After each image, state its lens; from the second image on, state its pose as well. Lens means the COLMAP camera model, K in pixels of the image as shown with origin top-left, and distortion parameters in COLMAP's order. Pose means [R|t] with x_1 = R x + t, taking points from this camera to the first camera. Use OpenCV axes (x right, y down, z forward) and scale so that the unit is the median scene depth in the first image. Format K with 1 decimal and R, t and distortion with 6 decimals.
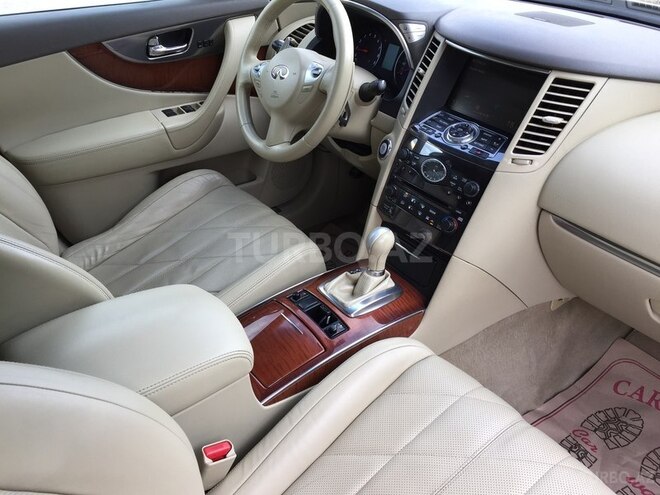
lens RADIAL K [[555.3, 0, 330.0], [0, 555.3, 247.5], [0, 0, 1]] dist [0.067621, -0.109934]
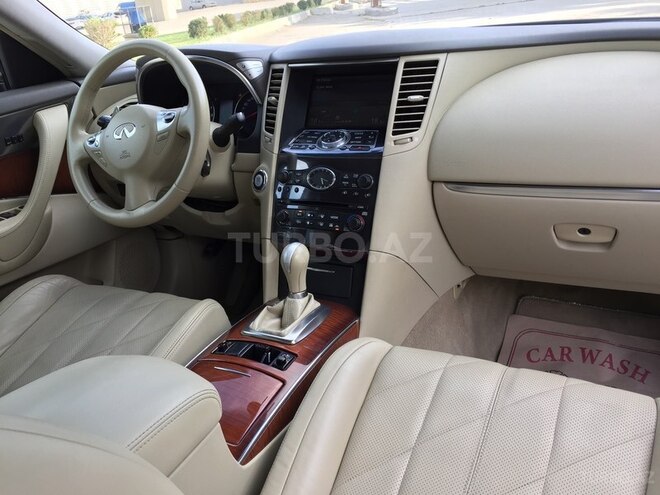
lens RADIAL K [[555.3, 0, 330.0], [0, 555.3, 247.5], [0, 0, 1]] dist [0.067621, -0.109934]
pose [[0.899231, -0.252328, 0.357372, -0.173160], [0.328767, 0.928703, -0.171530, 0.141025], [-0.288611, 0.271737, 0.918076, 0.117288]]
